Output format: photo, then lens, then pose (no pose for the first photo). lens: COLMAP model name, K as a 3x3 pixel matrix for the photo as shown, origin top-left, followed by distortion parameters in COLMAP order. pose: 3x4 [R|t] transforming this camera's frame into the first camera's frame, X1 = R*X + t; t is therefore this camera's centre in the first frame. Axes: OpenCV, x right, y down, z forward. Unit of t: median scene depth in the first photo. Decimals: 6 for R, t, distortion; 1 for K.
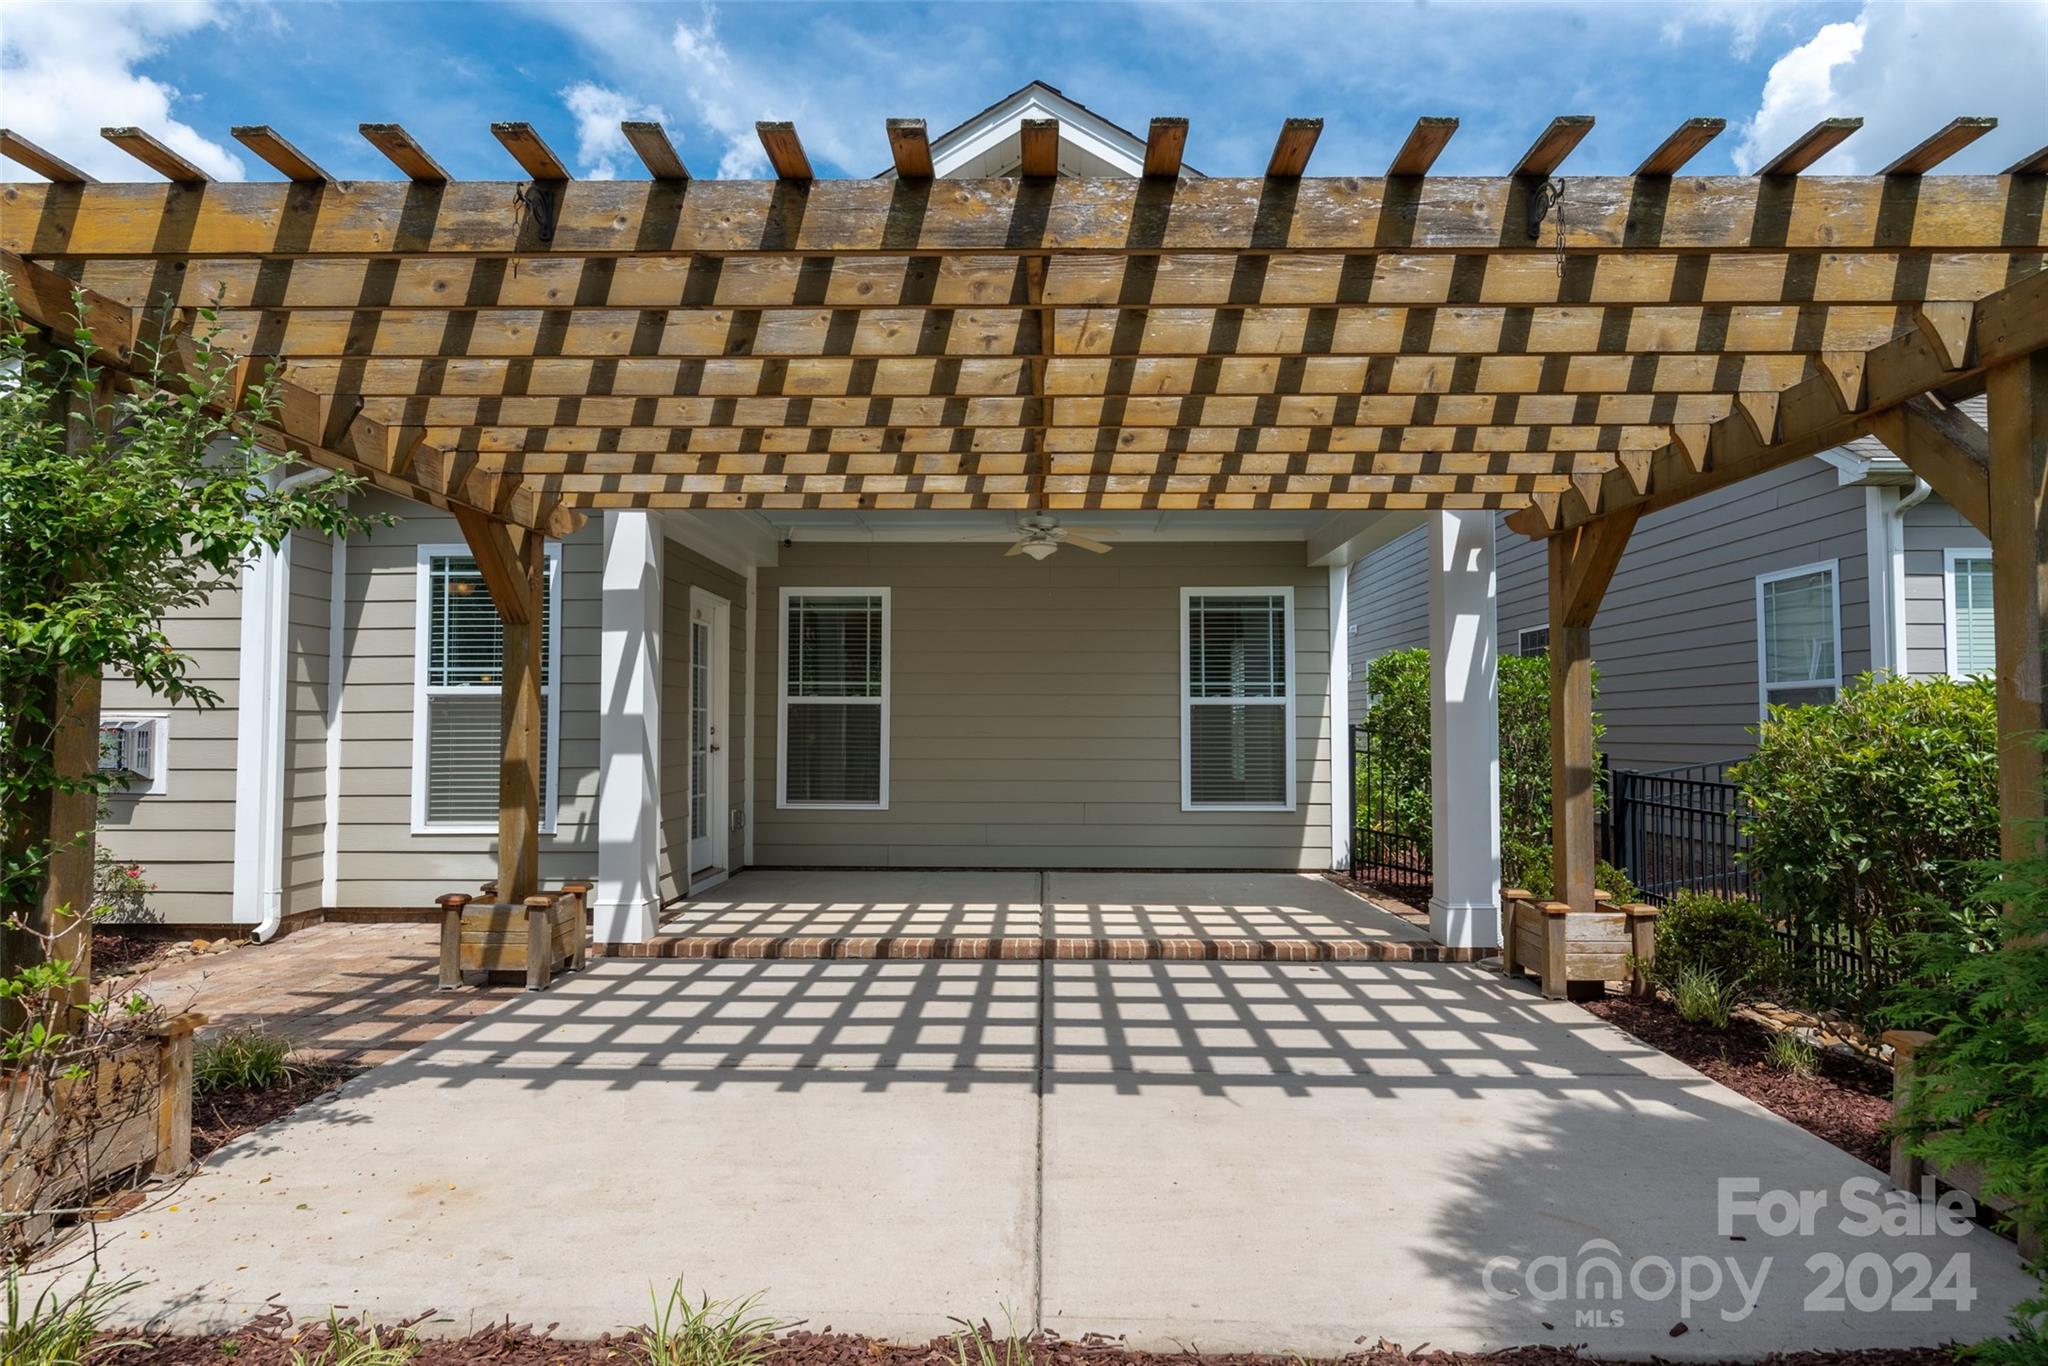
lens RADIAL K [[1086.0, 0, 1007.7], [0, 1086.0, 671.1], [0, 0, 1]] dist [-0.005834, -0.001469]
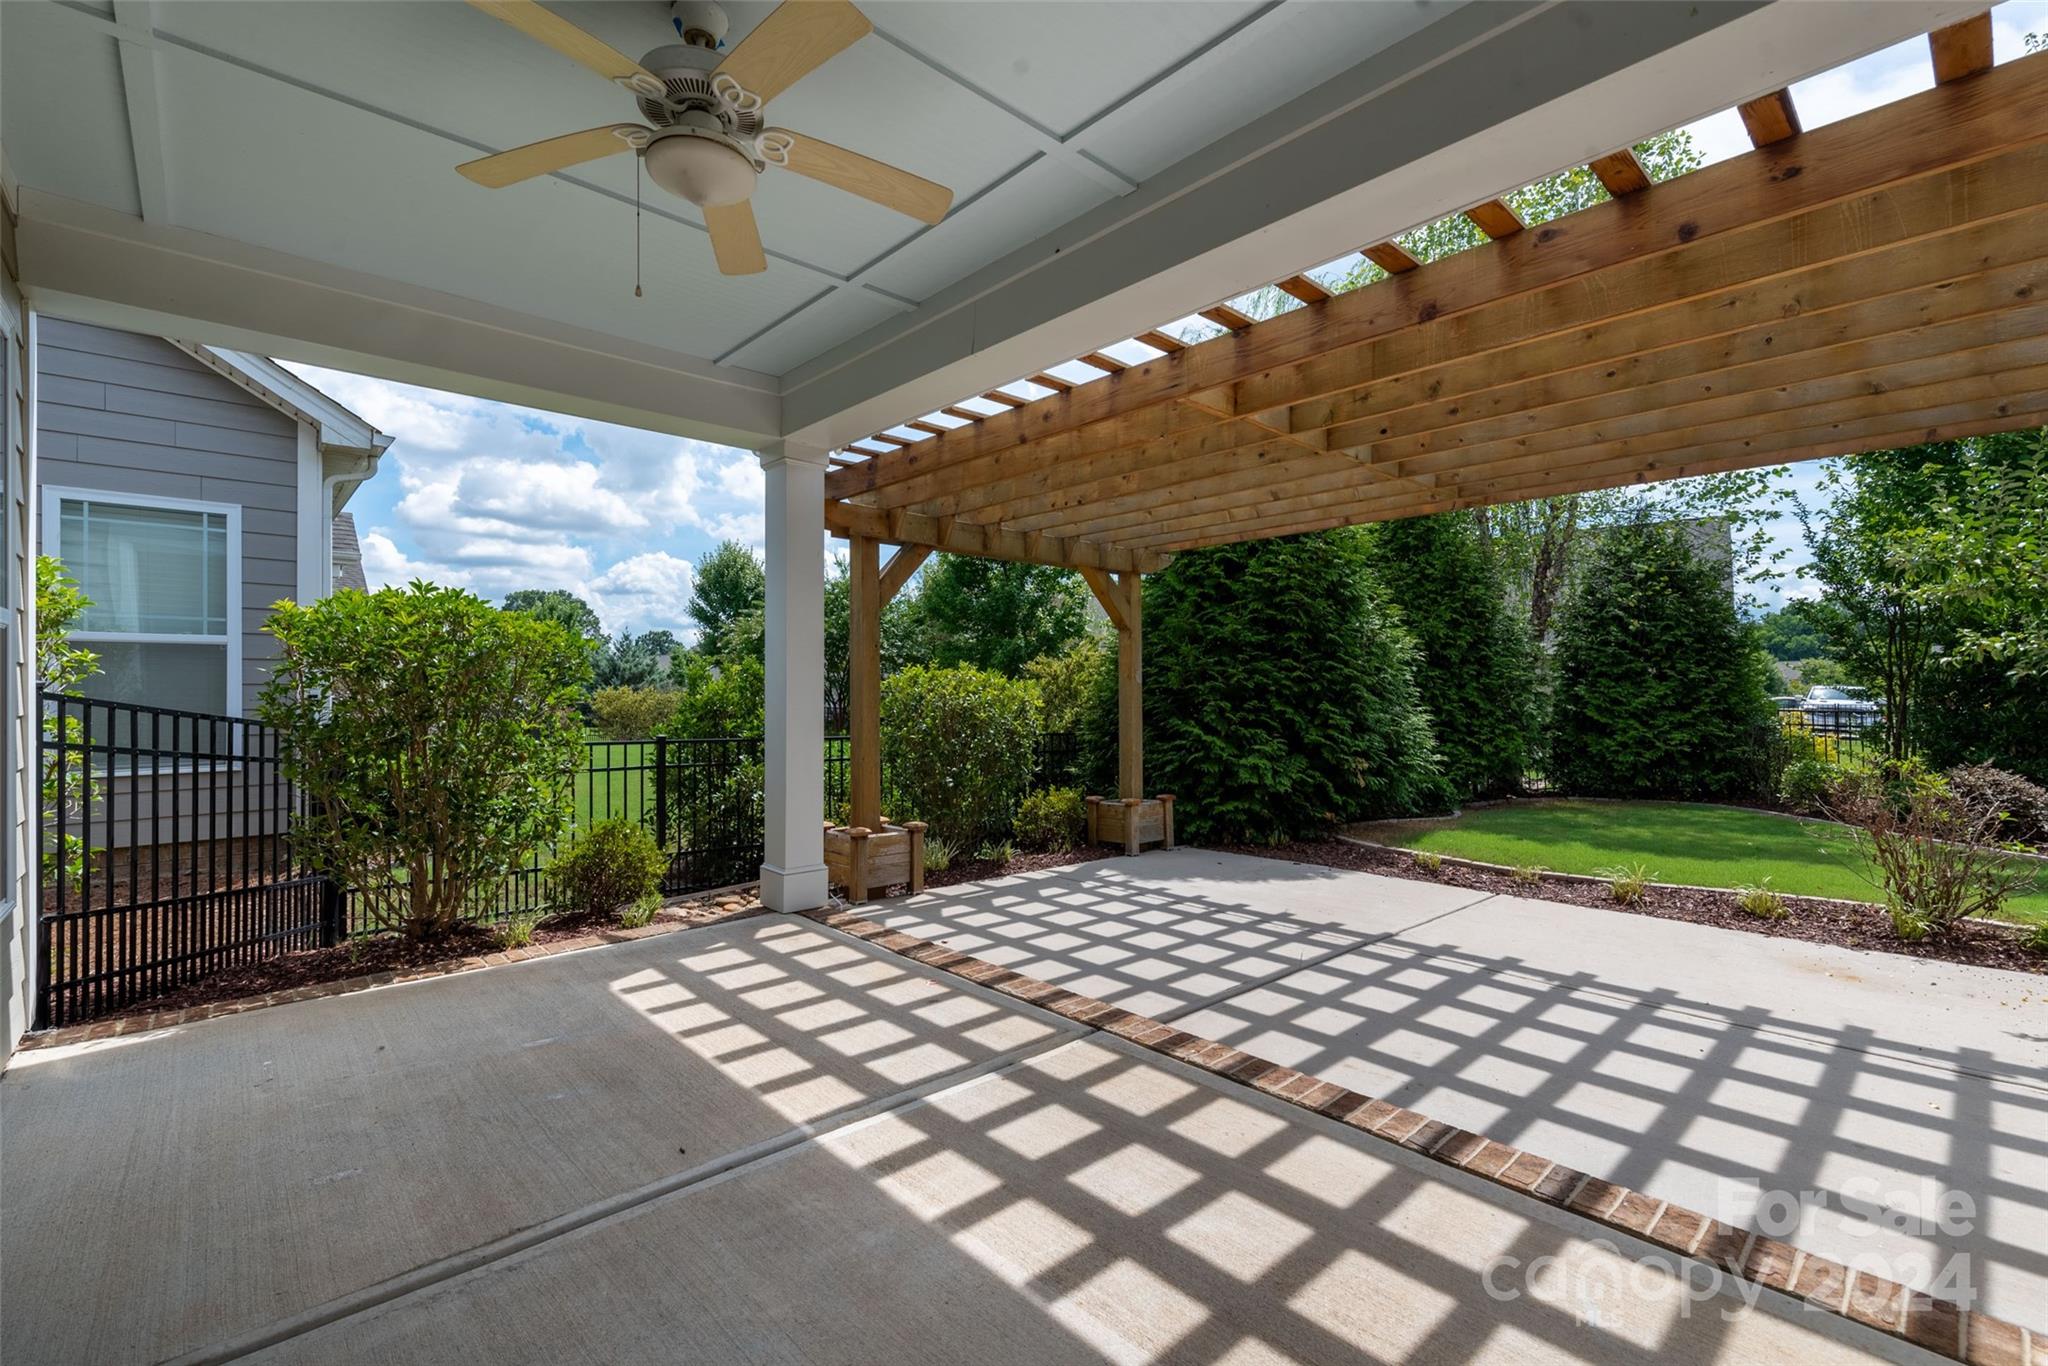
lens RADIAL K [[886.3, 0, 1017.5], [0, 886.3, 688.2], [0, 0, 1]] dist [0.001894, -0.000921]
pose [[-0.700127, -0.000271, 0.714018, -0.306235], [-0.038718, 0.998543, -0.037586, 0.072239], [-0.712968, -0.053960, -0.699117, 1.425654]]
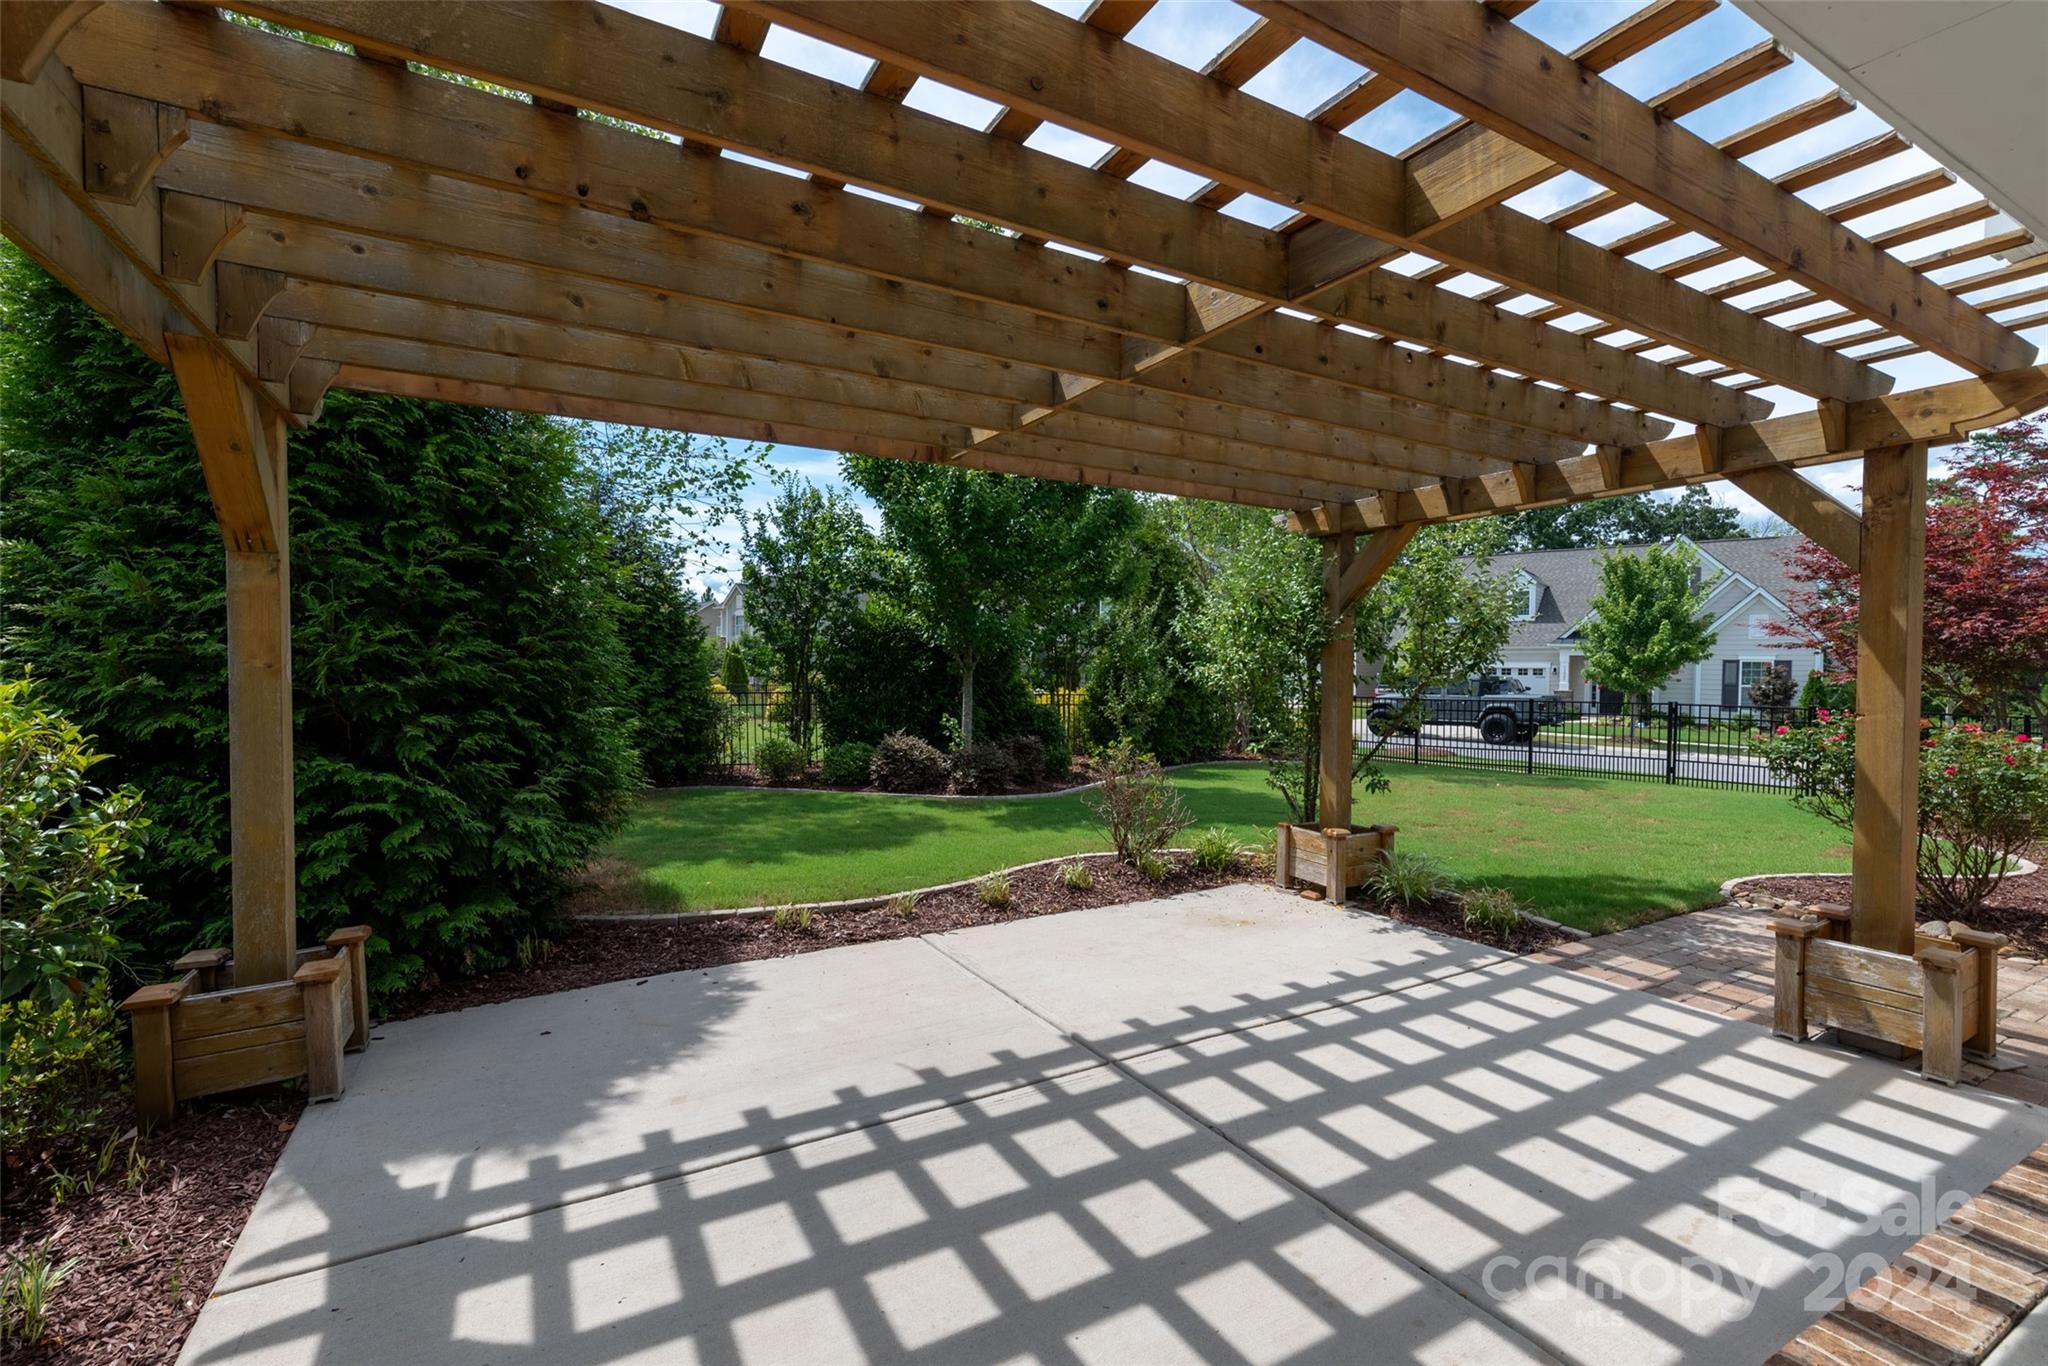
lens RADIAL K [[886.3, 0, 1013.9], [0, 886.3, 686.4], [0, 0, 1]] dist [0.001894, -0.000921]
pose [[-0.858060, 0.001416, -0.513547, 0.342566], [0.017267, 0.999510, -0.026095, 0.036375], [0.513259, -0.031259, -0.857664, 1.109794]]
